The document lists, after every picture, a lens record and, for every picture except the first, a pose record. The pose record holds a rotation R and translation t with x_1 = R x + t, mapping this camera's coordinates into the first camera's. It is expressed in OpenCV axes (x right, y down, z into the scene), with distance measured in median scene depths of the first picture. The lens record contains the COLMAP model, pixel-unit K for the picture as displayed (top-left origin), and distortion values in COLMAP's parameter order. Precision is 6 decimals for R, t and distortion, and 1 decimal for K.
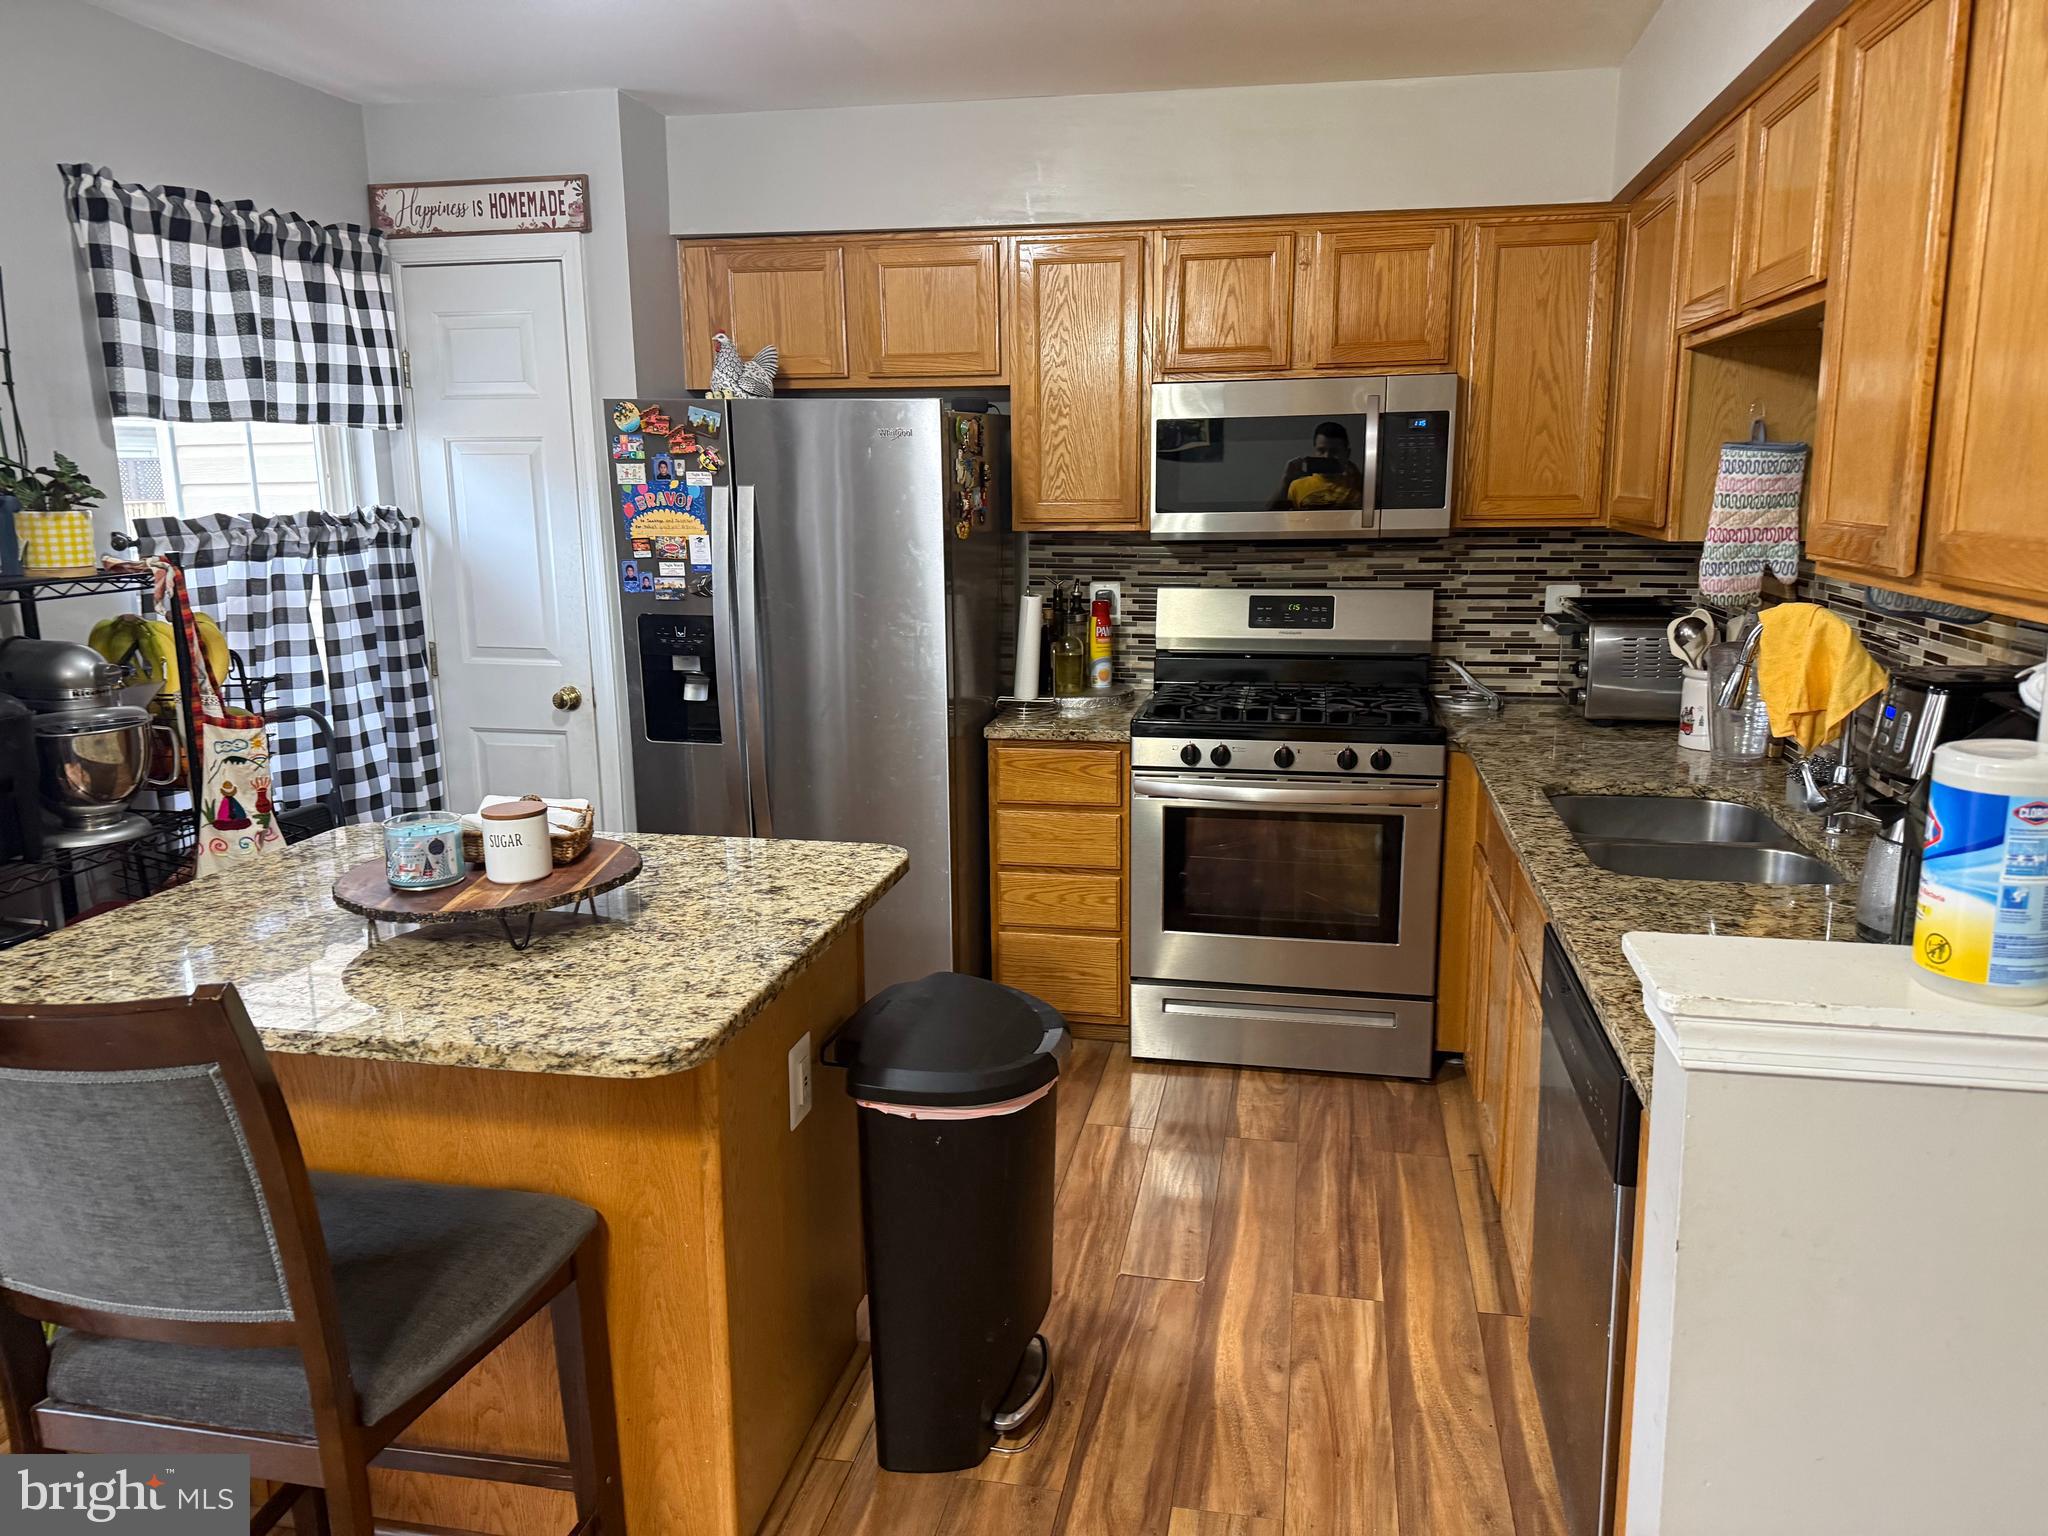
lens RADIAL K [[1430.5, 0, 1014.0], [0, 1430.5, 786.1], [0, 0, 1]] dist [0.062076, -0.092415]
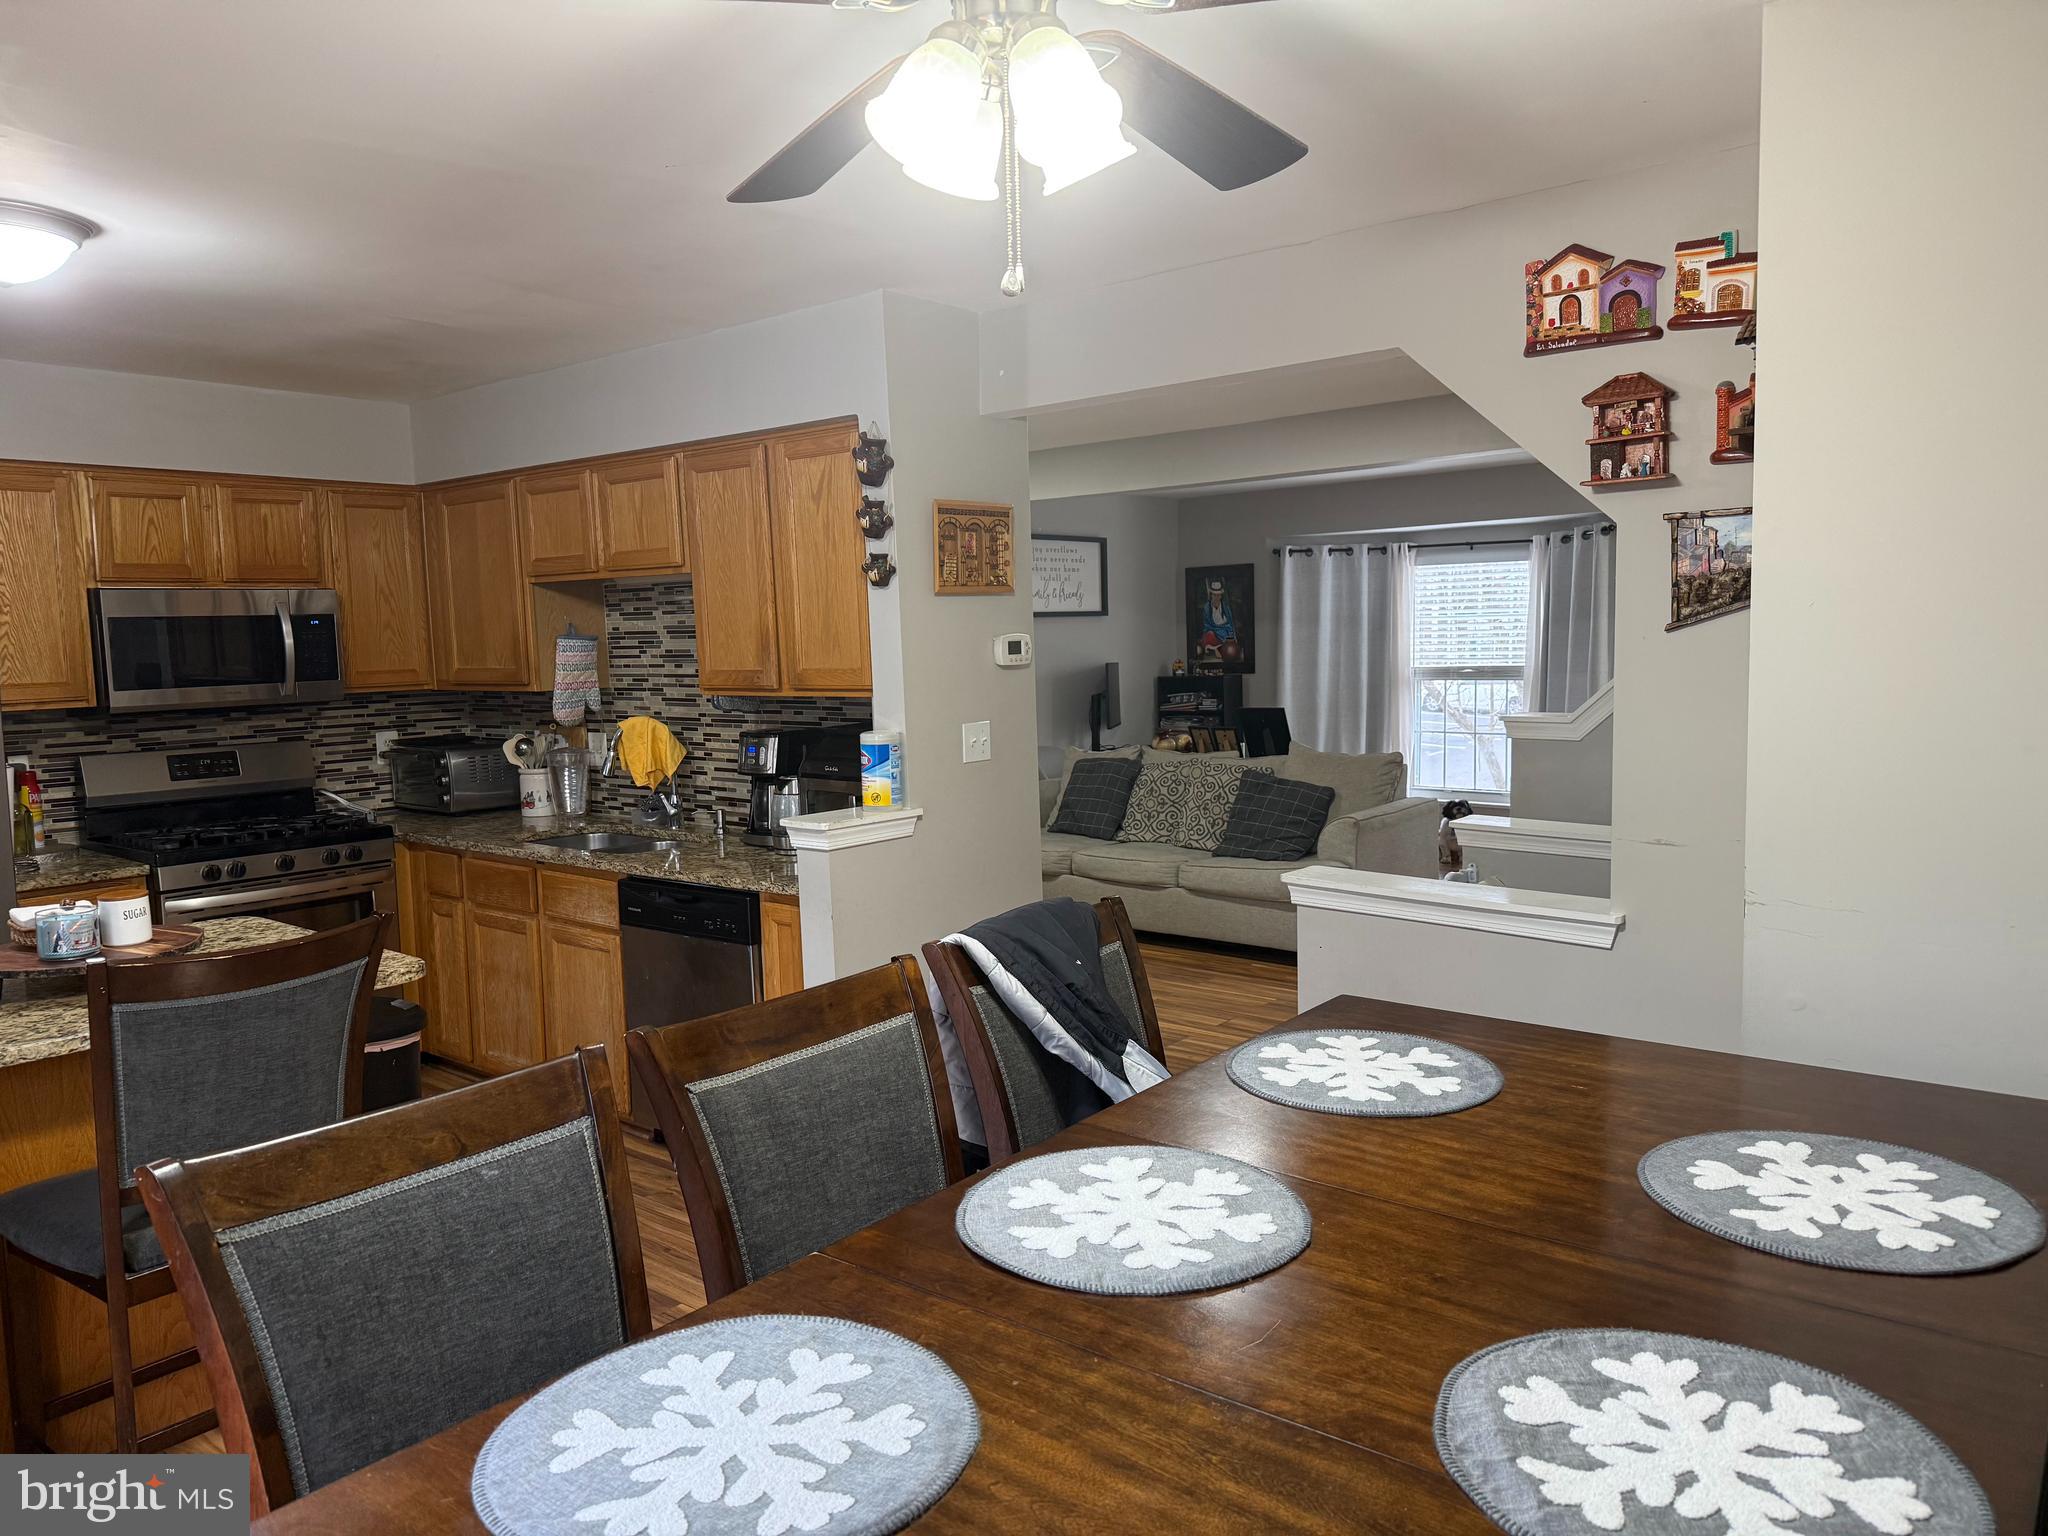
lens RADIAL K [[1430.5, 0, 1002.8], [0, 1430.5, 774.7], [0, 0, 1]] dist [0.062076, -0.092415]
pose [[0.488007, -0.089731, 0.868215, -0.623136], [0.206309, 0.978374, -0.014846, 0.055339], [-0.848107, 0.186366, 0.495966, -0.248246]]
